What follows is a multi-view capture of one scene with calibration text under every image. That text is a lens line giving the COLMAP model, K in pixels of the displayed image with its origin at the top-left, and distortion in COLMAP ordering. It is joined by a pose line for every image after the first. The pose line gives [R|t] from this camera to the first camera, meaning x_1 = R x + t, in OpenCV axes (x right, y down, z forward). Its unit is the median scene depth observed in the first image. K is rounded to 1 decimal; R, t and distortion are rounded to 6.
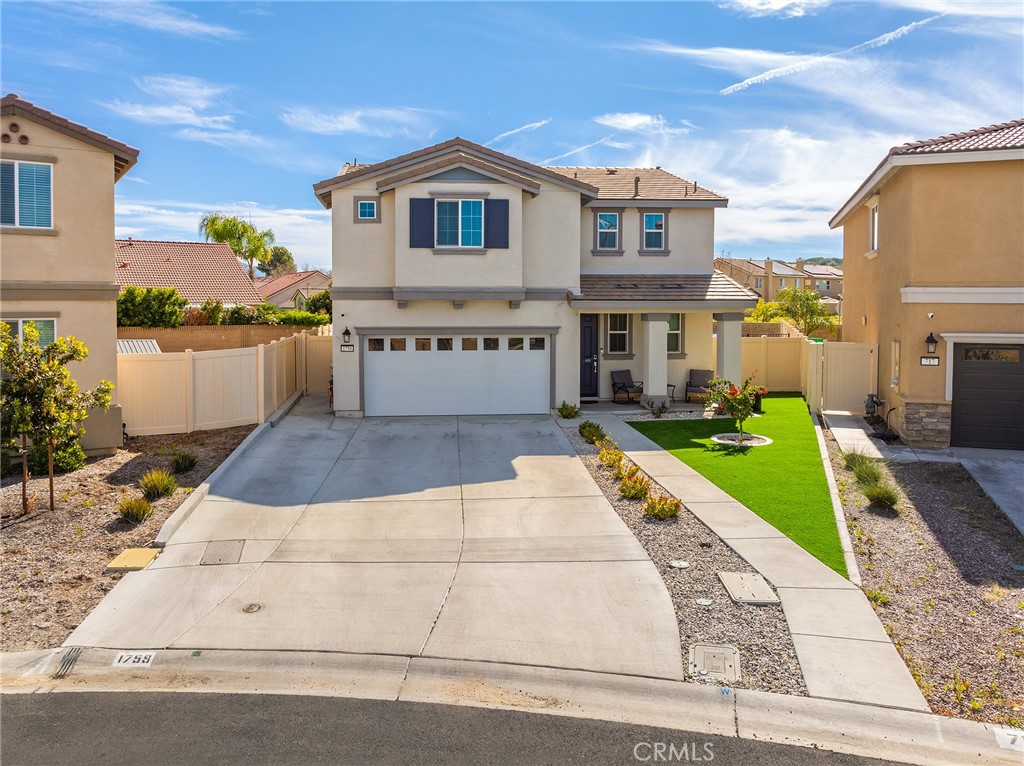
lens RADIAL K [[745.1, 0, 462.0], [0, 745.1, 319.9], [0, 0, 1]] dist [-0.063866, 0.040565]
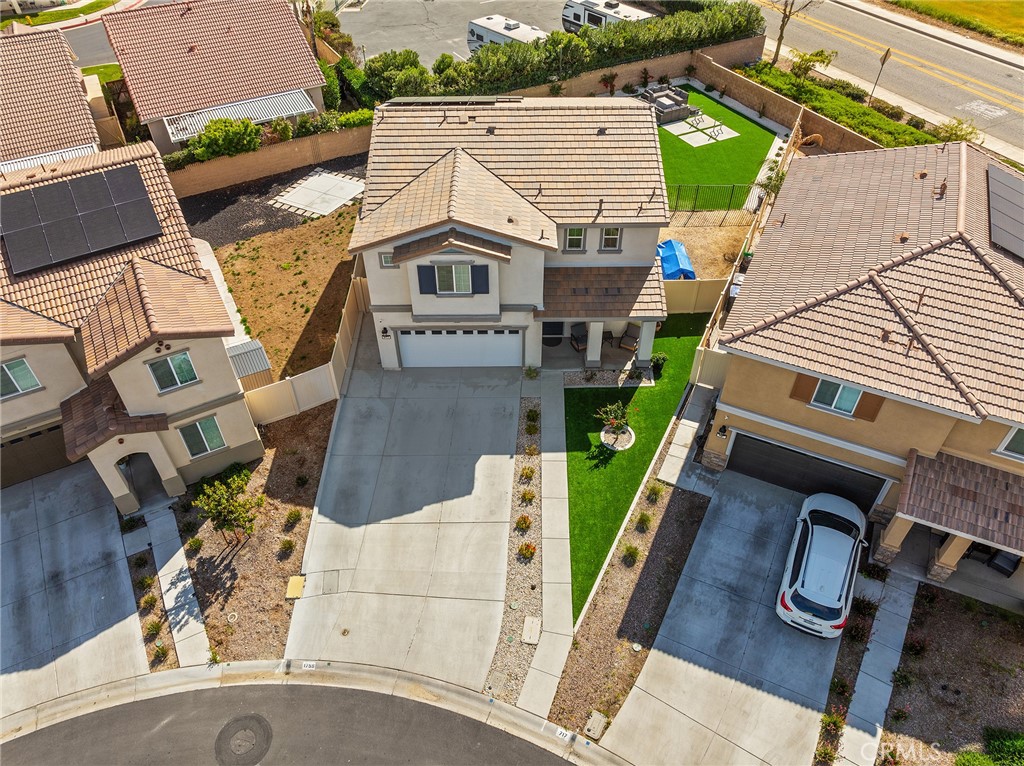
lens RADIAL K [[722.6, 0, 516.3], [0, 722.6, 384.8], [0, 0, 1]] dist [-0.041814, 0.010803]
pose [[0.997972, 0.040218, -0.049334, 0.187323], [0.002594, 0.748739, 0.662860, -0.869697], [0.063597, -0.661644, 0.747116, -0.147816]]
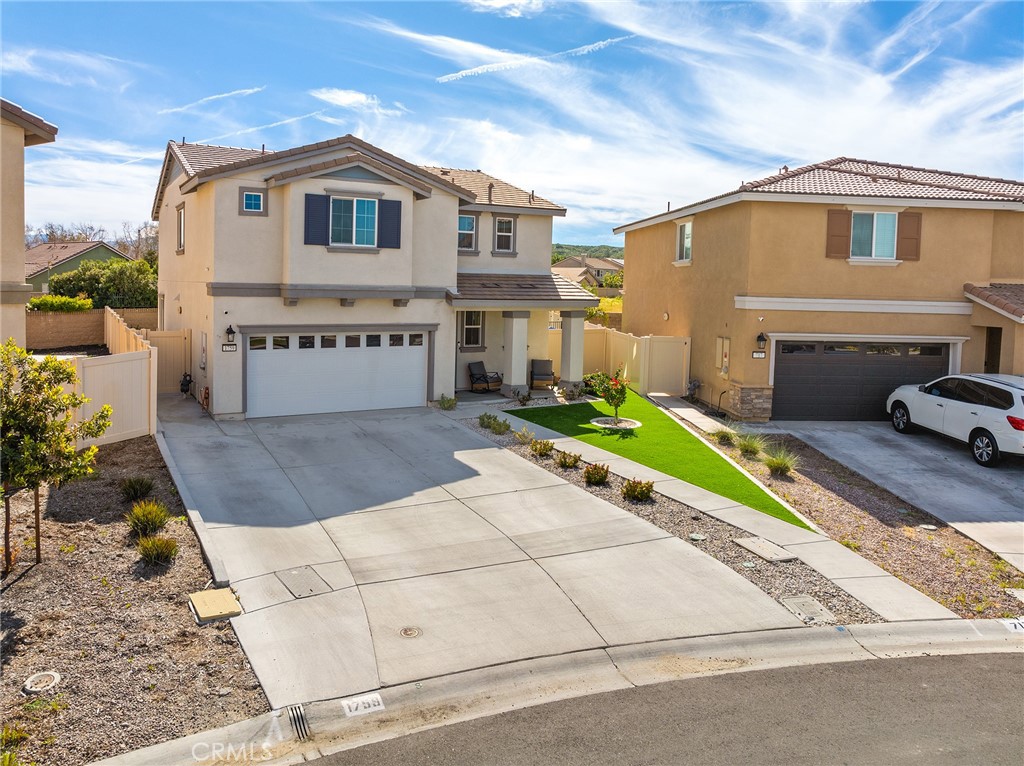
lens RADIAL K [[748.3, 0, 484.0], [0, 748.3, 308.3], [0, 0, 1]] dist [-0.002176, 0.001351]
pose [[0.907198, 0.002340, 0.420698, -0.261557], [-0.010177, 0.999814, 0.016386, -0.031235], [-0.420582, -0.019147, 0.907053, 0.012352]]
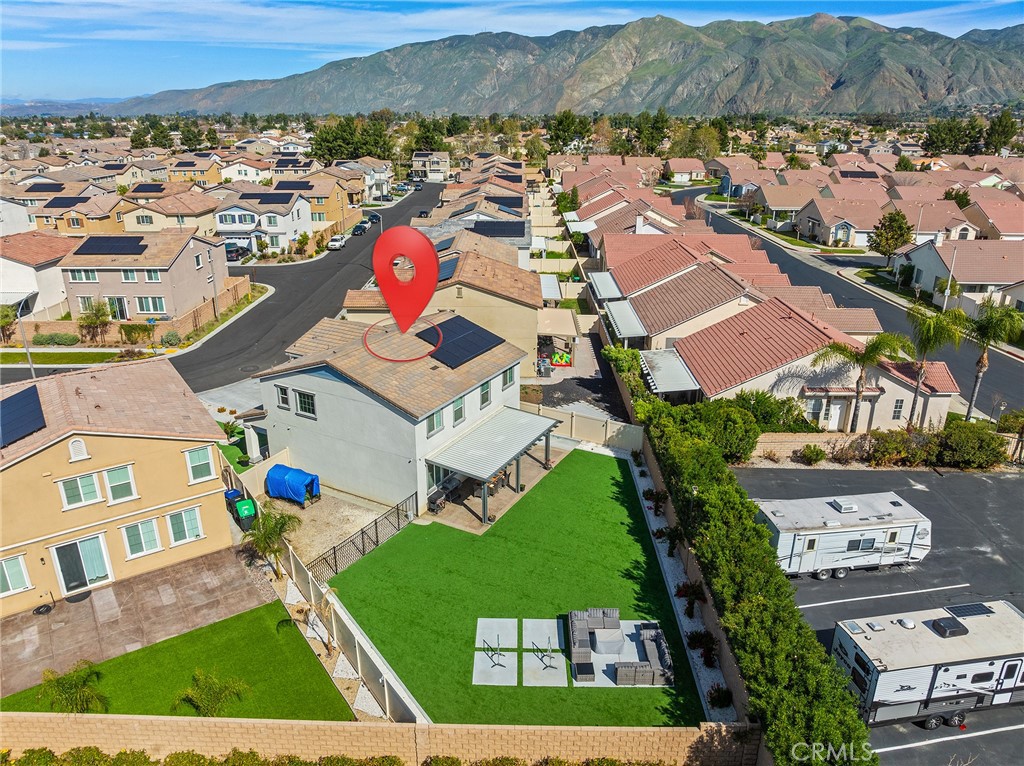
lens RADIAL K [[722.6, 0, 516.3], [0, 722.6, 384.8], [0, 0, 1]] dist [-0.041814, 0.010803]
pose [[-0.542303, 0.294392, -0.786919, 1.647750], [-0.038911, 0.926799, 0.373537, -0.976533], [0.839281, 0.233190, -0.491151, 2.820112]]
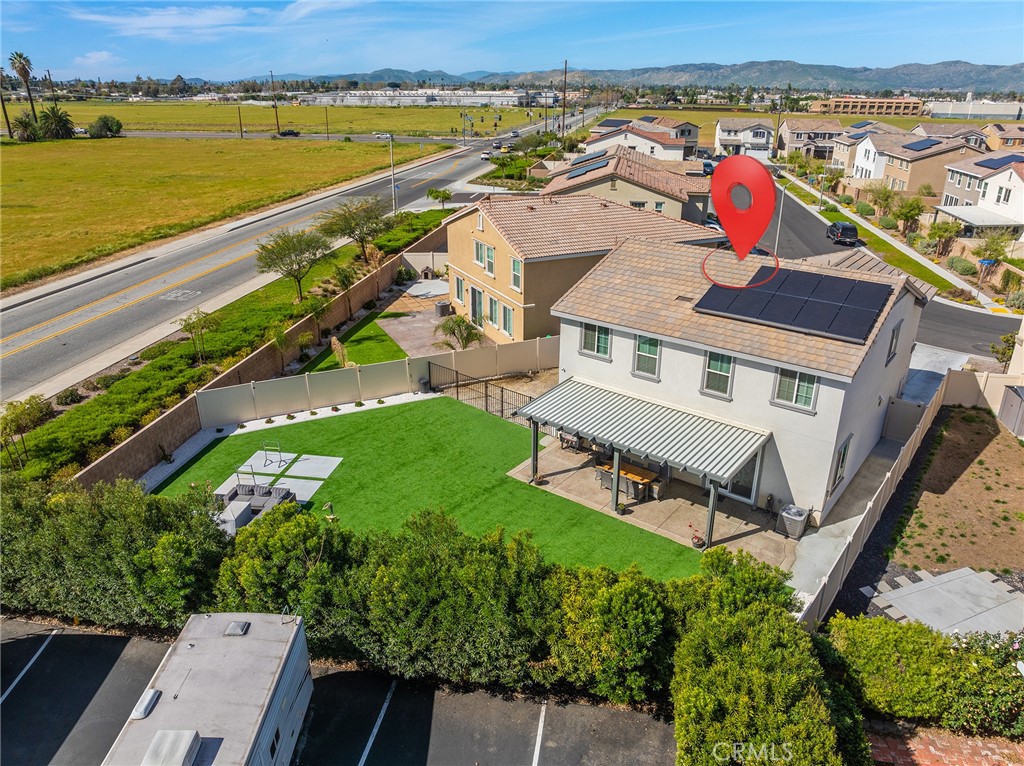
lens RADIAL K [[722.6, 0, 516.3], [0, 722.6, 384.8], [0, 0, 1]] dist [-0.041814, 0.010803]
pose [[-0.741576, -0.264450, 0.616548, -0.550090], [0.020969, 0.909443, 0.415300, -0.679411], [-0.670541, 0.320904, -0.668876, 2.819059]]
